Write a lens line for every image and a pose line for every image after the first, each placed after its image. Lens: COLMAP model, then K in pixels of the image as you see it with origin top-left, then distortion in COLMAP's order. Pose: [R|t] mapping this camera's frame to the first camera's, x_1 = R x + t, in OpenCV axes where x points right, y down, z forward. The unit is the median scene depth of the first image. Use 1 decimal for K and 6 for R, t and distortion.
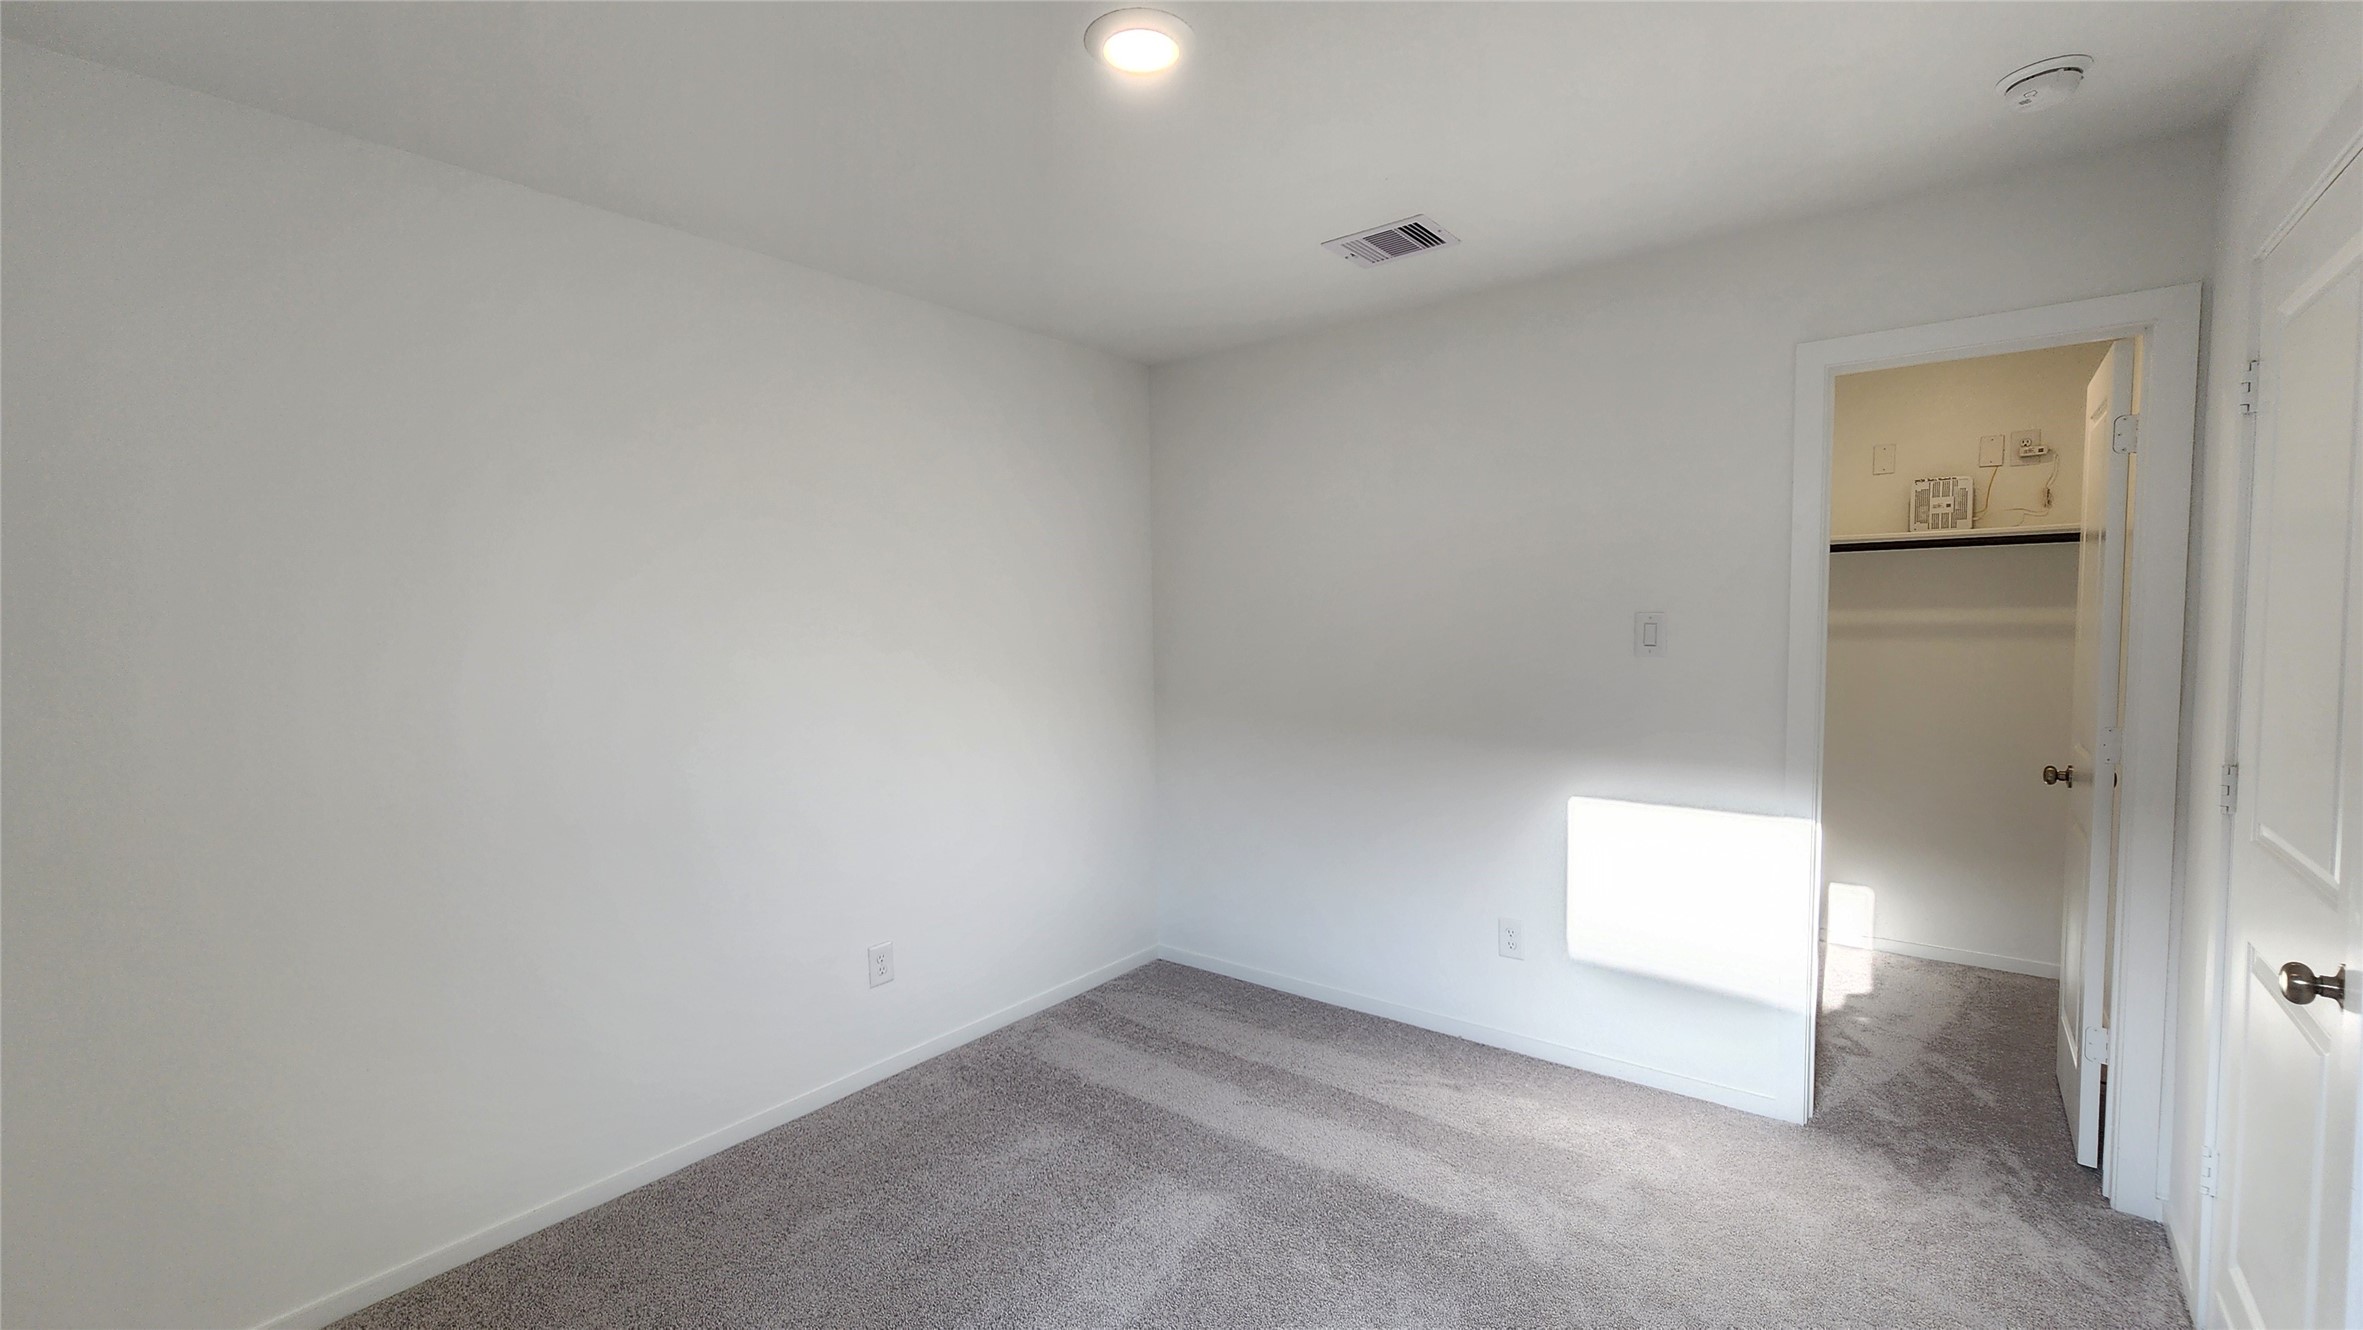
lens RADIAL K [[974.1, 0, 1197.2], [0, 974.1, 674.4], [0, 0, 1]] dist [-0.000620, 0.000346]
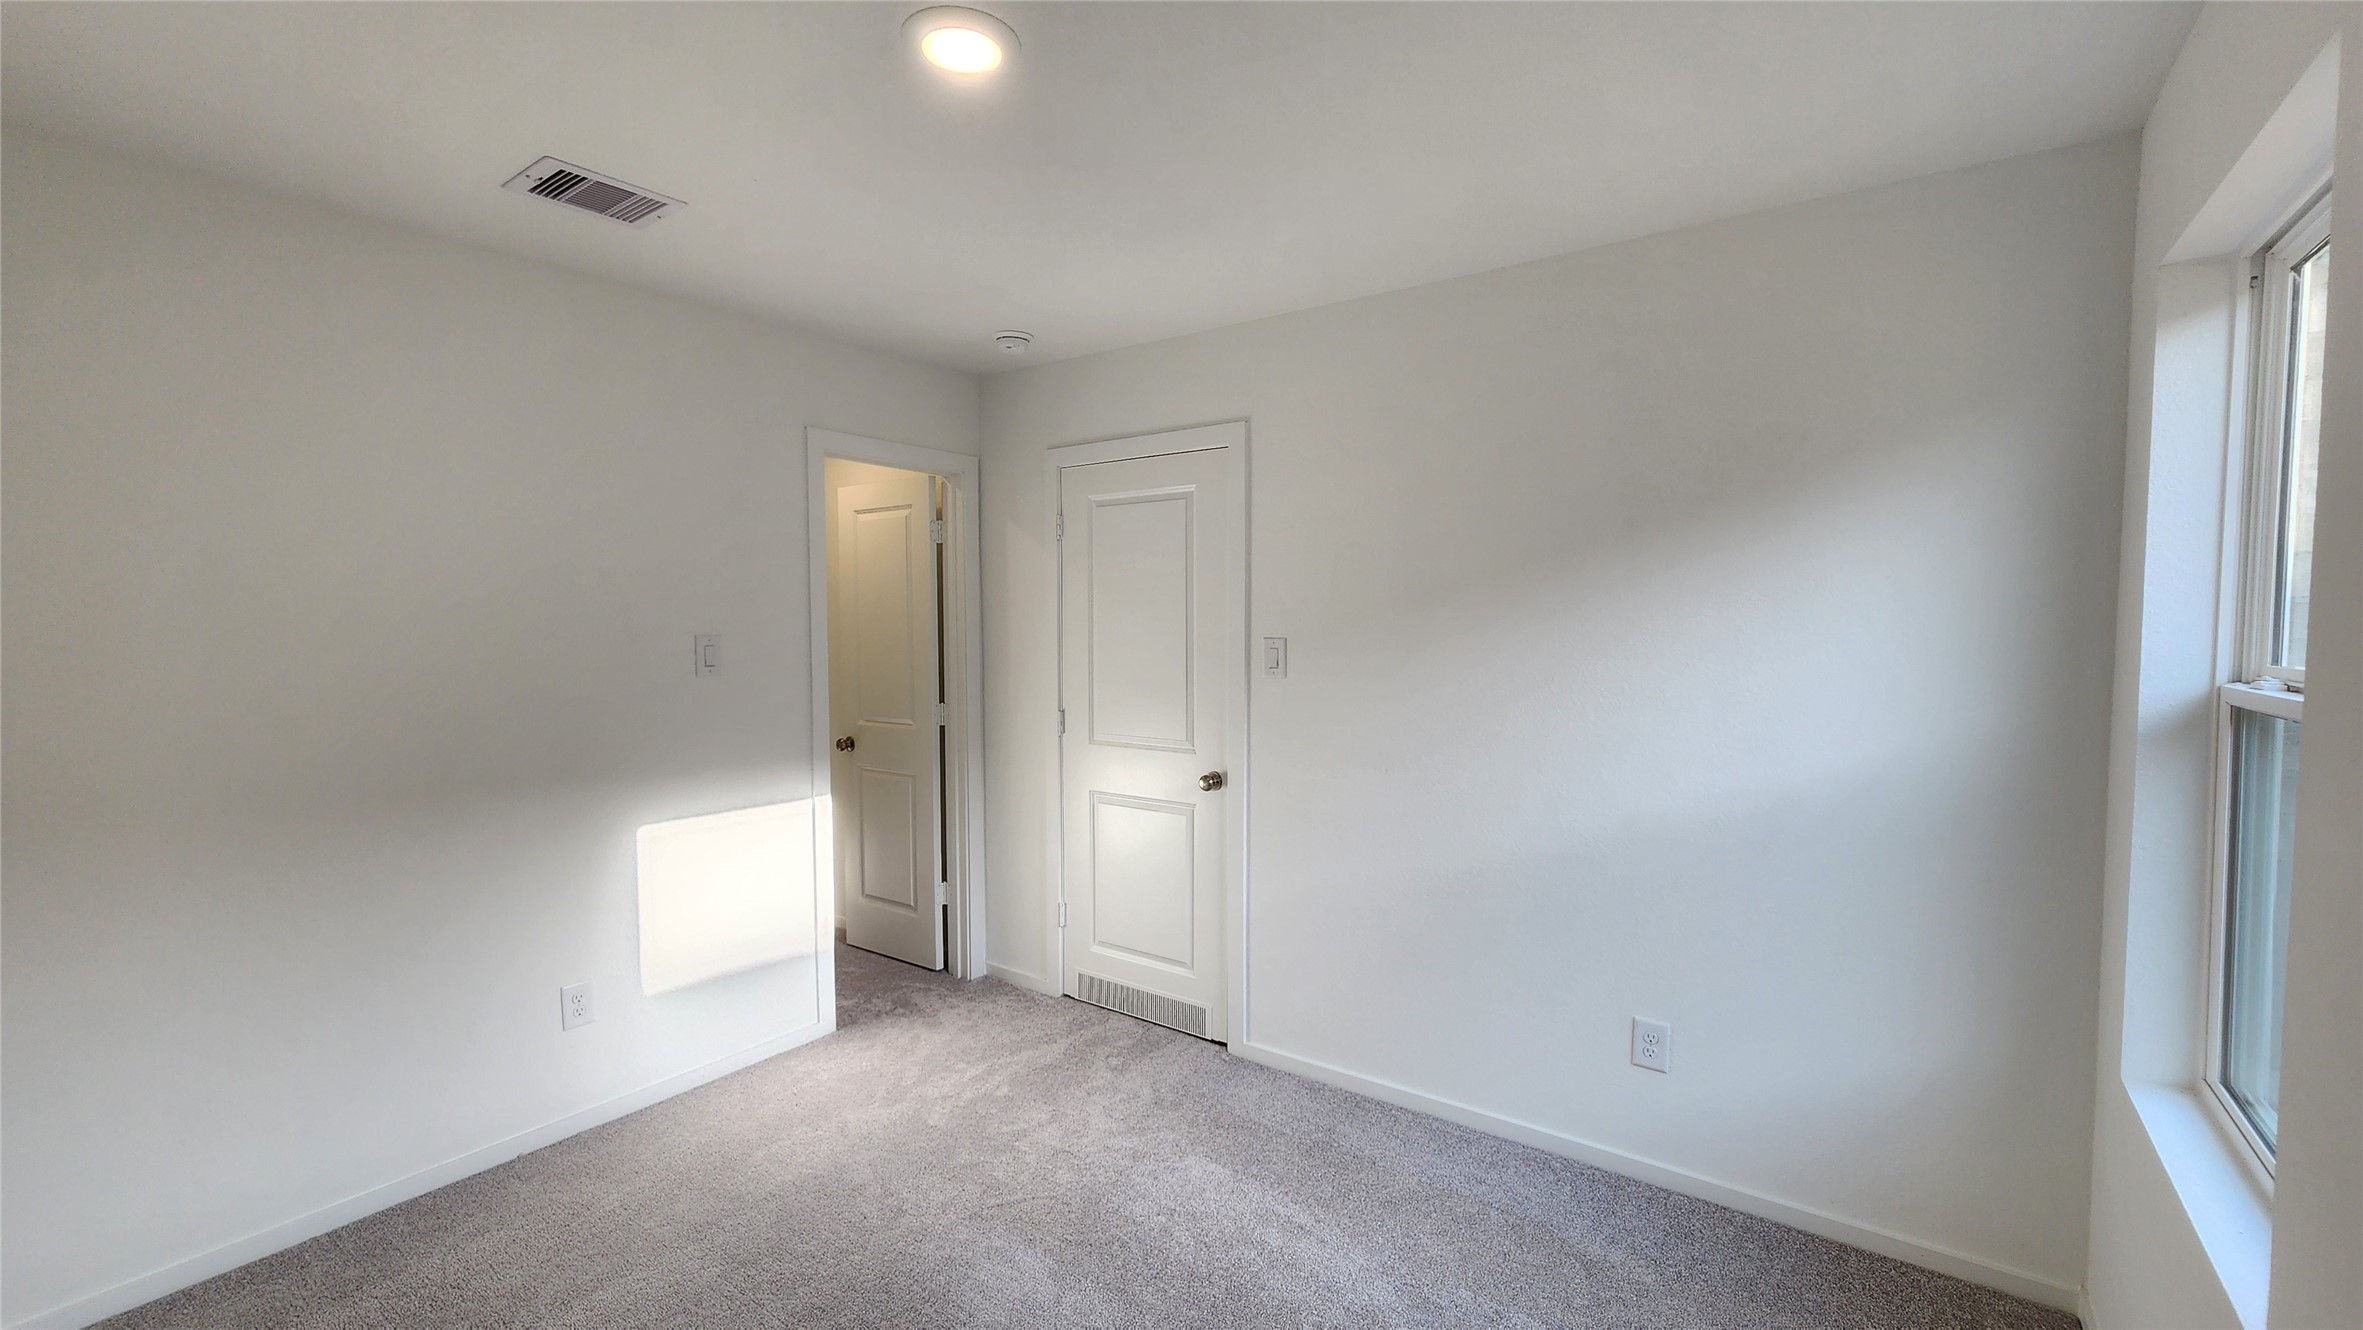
lens RADIAL K [[974.1, 0, 1197.2], [0, 974.1, 674.4], [0, 0, 1]] dist [-0.000620, 0.000346]
pose [[-0.036626, -0.045874, 0.998276, -0.669688], [0.052329, 0.997487, 0.047758, -0.047727], [-0.997958, 0.053988, -0.034134, 0.538603]]
